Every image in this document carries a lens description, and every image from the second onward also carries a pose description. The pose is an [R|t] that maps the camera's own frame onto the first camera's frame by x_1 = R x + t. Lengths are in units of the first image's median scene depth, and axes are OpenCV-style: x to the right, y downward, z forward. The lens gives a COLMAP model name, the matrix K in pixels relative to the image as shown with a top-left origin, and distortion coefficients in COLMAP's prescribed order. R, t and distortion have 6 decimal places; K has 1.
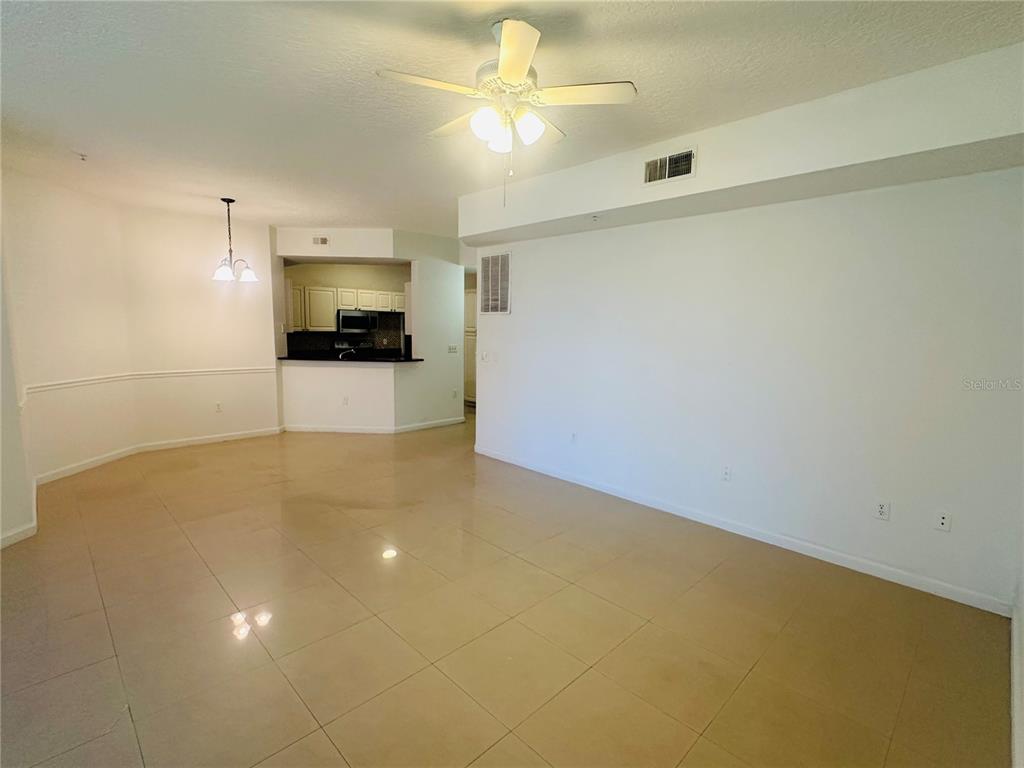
lens RADIAL K [[471.0, 0, 512.0], [0, 471.0, 384.0], [0, 0, 1]] dist [-0.013964, 0.000188]
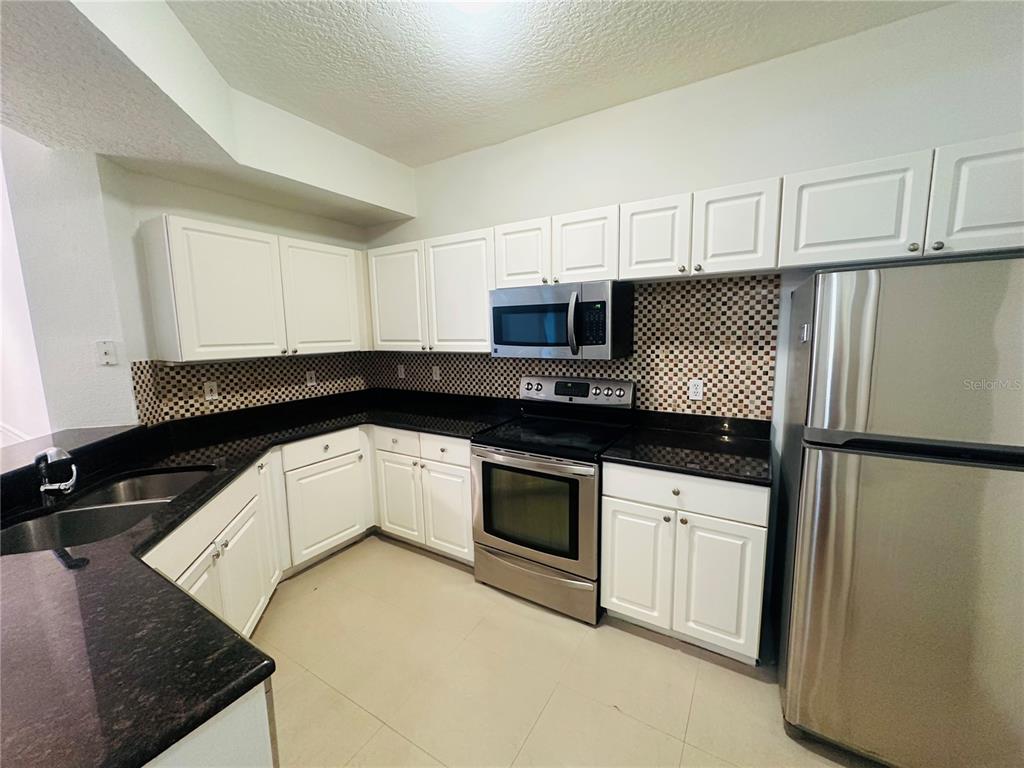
lens RADIAL K [[407.7, 0, 514.2], [0, 407.7, 382.3], [0, 0, 1]] dist [-0.003197, -0.000463]
pose [[0.243766, 0.107205, -0.963891, -0.097065], [-0.092892, 0.991883, 0.086826, -0.157528], [0.965375, 0.068373, 0.251746, 1.252097]]
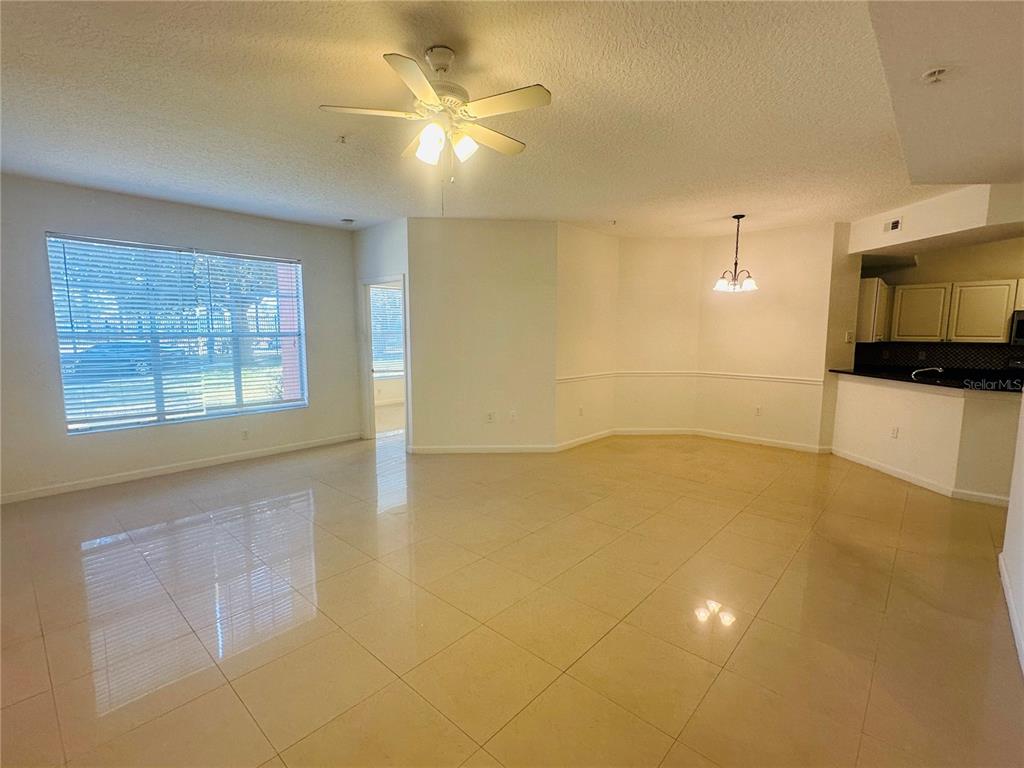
lens RADIAL K [[471.0, 0, 512.0], [0, 471.0, 384.0], [0, 0, 1]] dist [-0.013964, 0.000188]
pose [[0.062868, 0.095935, -0.993400, 0.339227], [-0.122711, 0.988560, 0.087701, -0.032460], [0.990449, 0.116387, 0.073921, 0.329745]]
